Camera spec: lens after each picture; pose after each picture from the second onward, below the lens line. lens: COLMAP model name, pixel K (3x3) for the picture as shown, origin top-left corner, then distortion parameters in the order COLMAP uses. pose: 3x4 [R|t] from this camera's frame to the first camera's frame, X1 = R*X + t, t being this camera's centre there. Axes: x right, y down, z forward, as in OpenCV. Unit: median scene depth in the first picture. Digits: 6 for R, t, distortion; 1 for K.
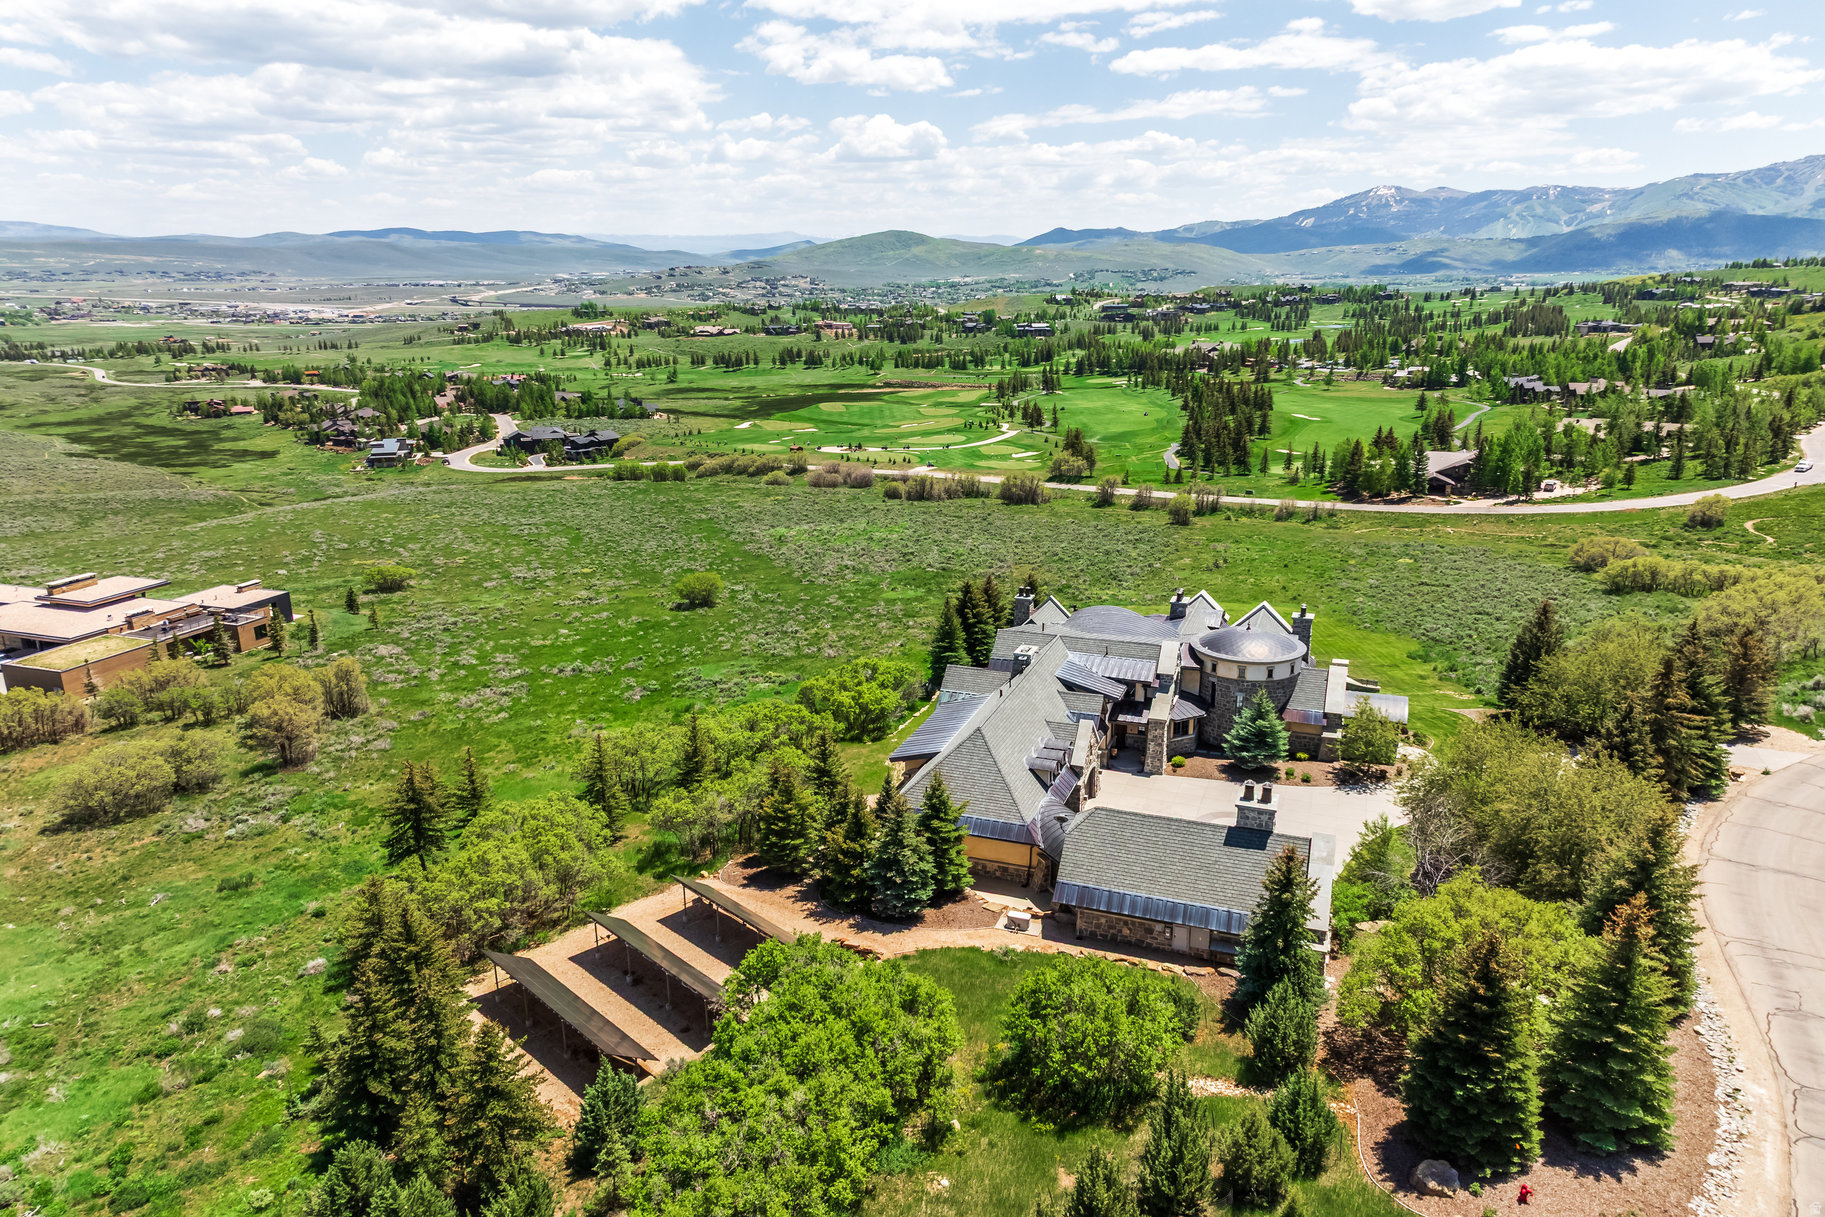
lens RADIAL K [[1217.7, 0, 903.3], [0, 1217.7, 639.0], [0, 0, 1]] dist [0.041651, -0.026217]
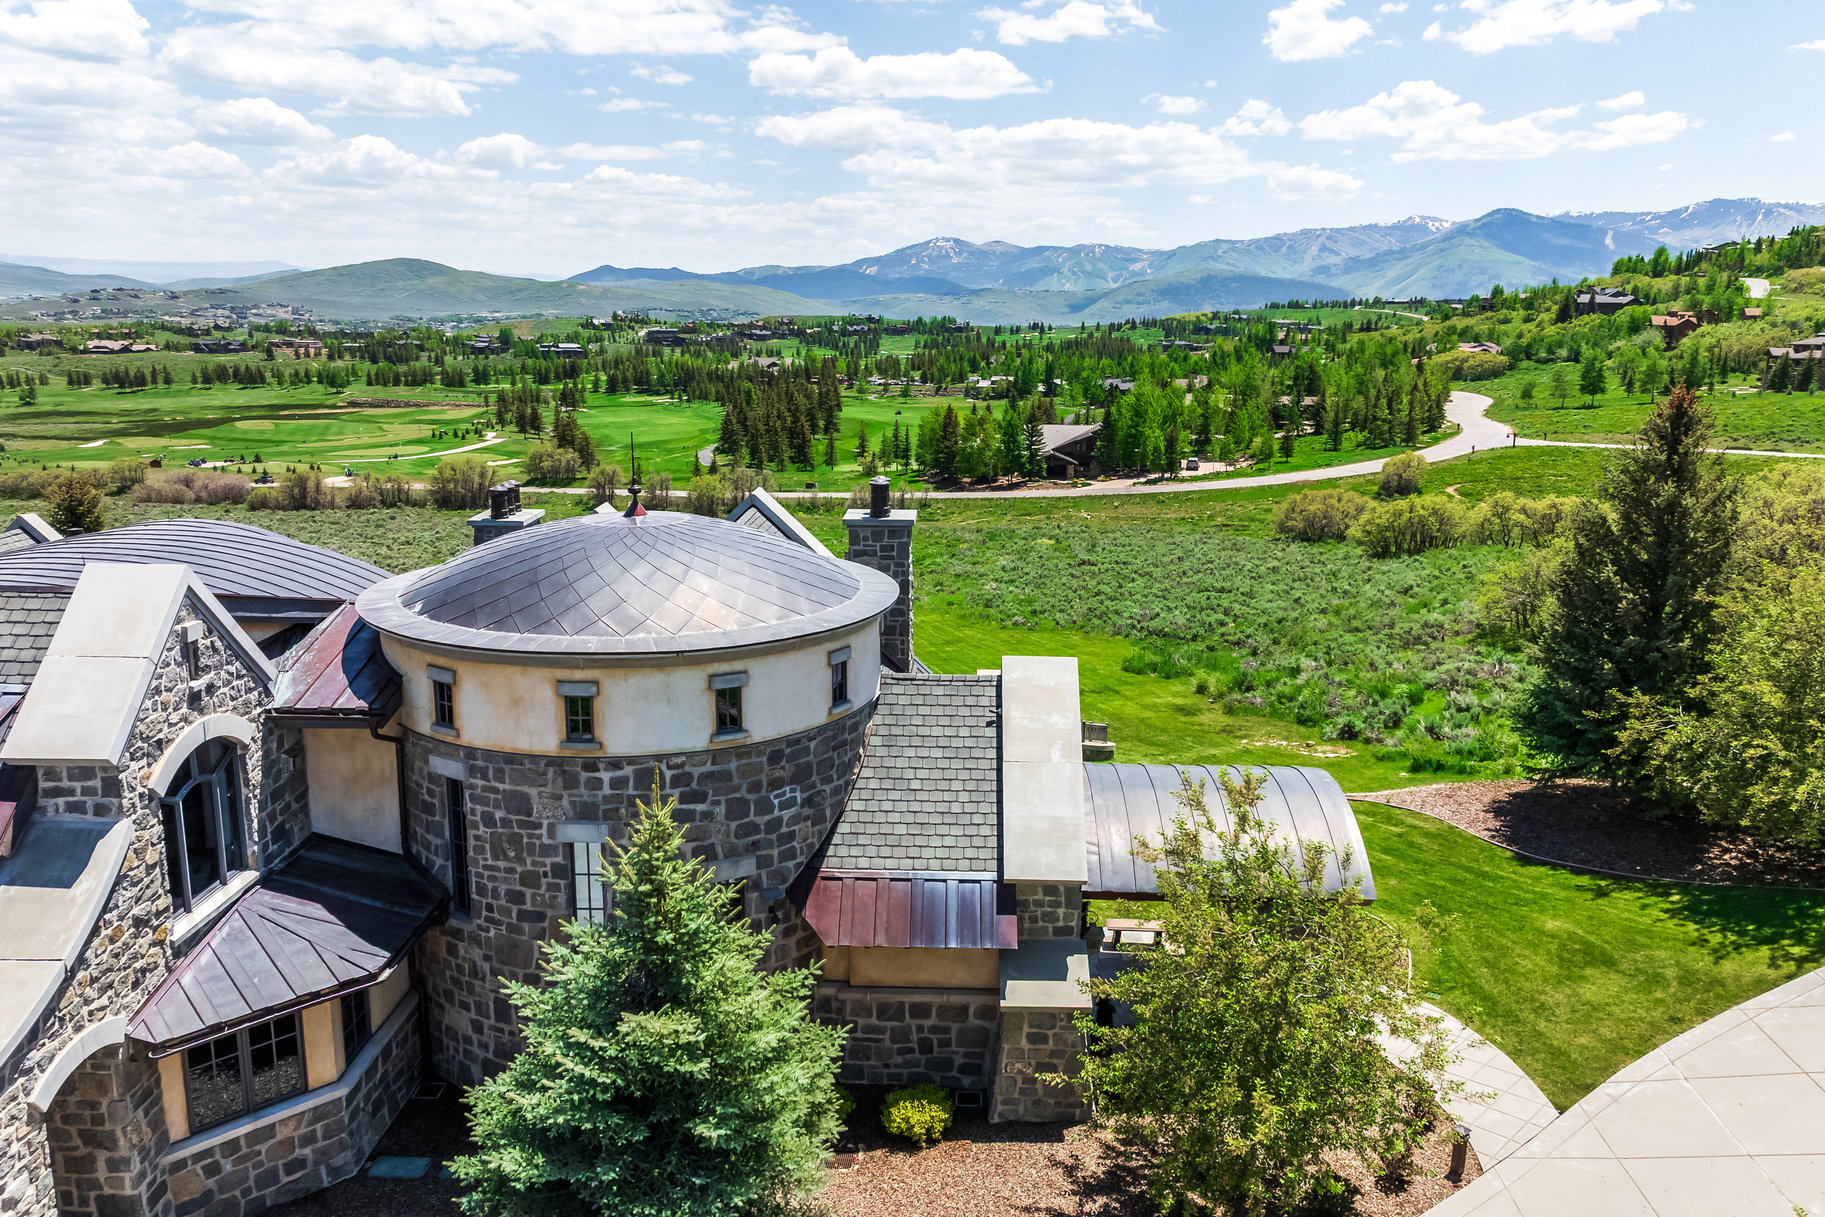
lens RADIAL K [[1394.8, 0, 912.5], [0, 1394.8, 608.5], [0, 0, 1]] dist [0.030510, -0.011765]
pose [[0.945211, -0.049945, 0.322616, 0.043325], [0.076399, 0.994627, -0.069855, 0.005026], [-0.317394, 0.090675, 0.943949, 0.131490]]
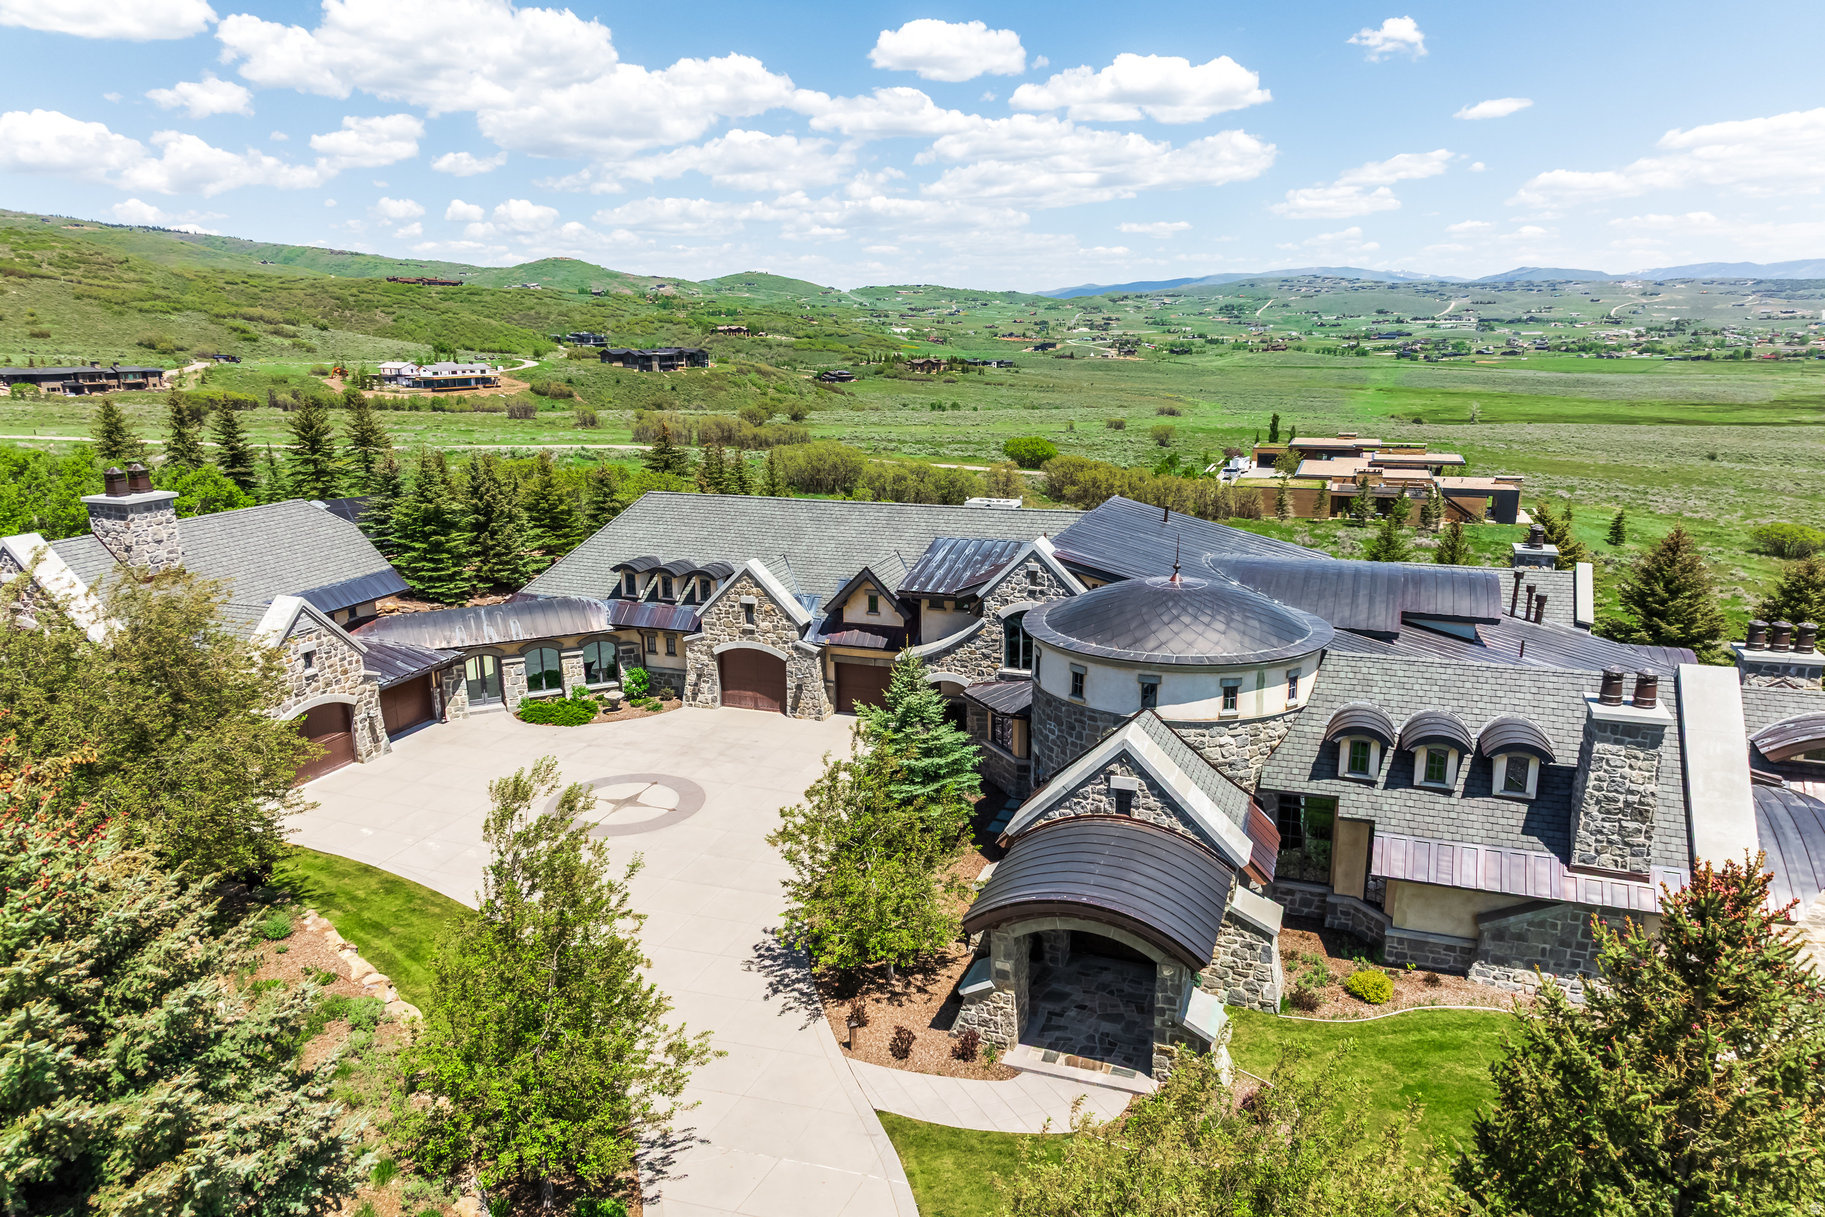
lens RADIAL K [[1237.2, 0, 916.9], [0, 1237.2, 628.6], [0, 0, 1]] dist [0.031090, -0.007021]
pose [[0.005023, 0.244448, -0.969649, 0.111746], [-0.286810, 0.929275, 0.232784, -0.010009], [0.957974, 0.276936, 0.074778, 0.156252]]
